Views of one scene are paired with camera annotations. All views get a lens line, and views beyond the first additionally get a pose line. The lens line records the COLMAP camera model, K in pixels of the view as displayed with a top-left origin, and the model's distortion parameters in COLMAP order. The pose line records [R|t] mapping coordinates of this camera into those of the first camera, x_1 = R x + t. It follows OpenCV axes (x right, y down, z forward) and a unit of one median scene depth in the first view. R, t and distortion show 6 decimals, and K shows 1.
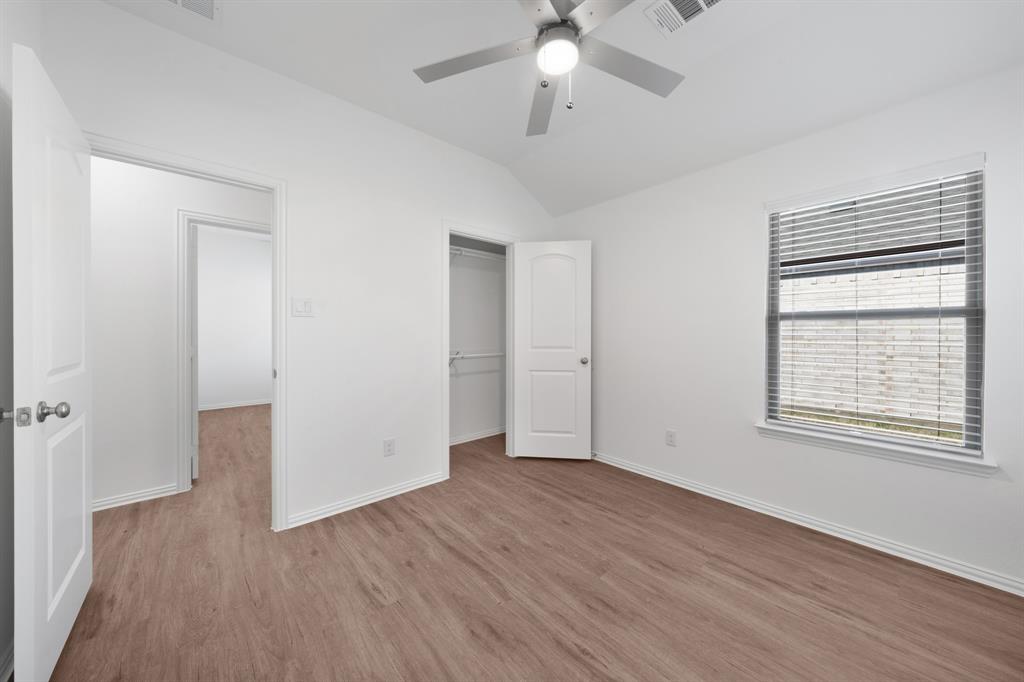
lens RADIAL K [[354.1, 0, 516.3], [0, 354.1, 327.7], [0, 0, 1]] dist [0.000777, 0.000029]
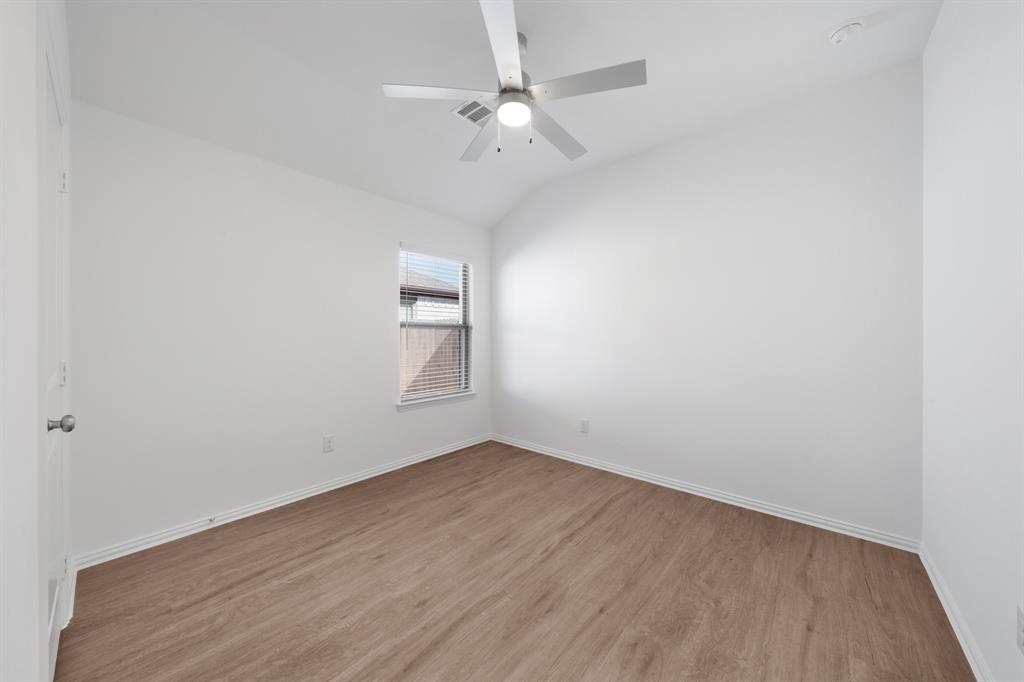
lens RADIAL K [[354.1, 0, 502.6], [0, 354.1, 349.9], [0, 0, 1]] dist [0.000777, 0.000029]
pose [[-0.105423, -0.041055, 0.993580, -0.892754], [-0.012607, 0.999122, 0.039946, 0.005786], [-0.994348, -0.008314, -0.105848, 0.967538]]
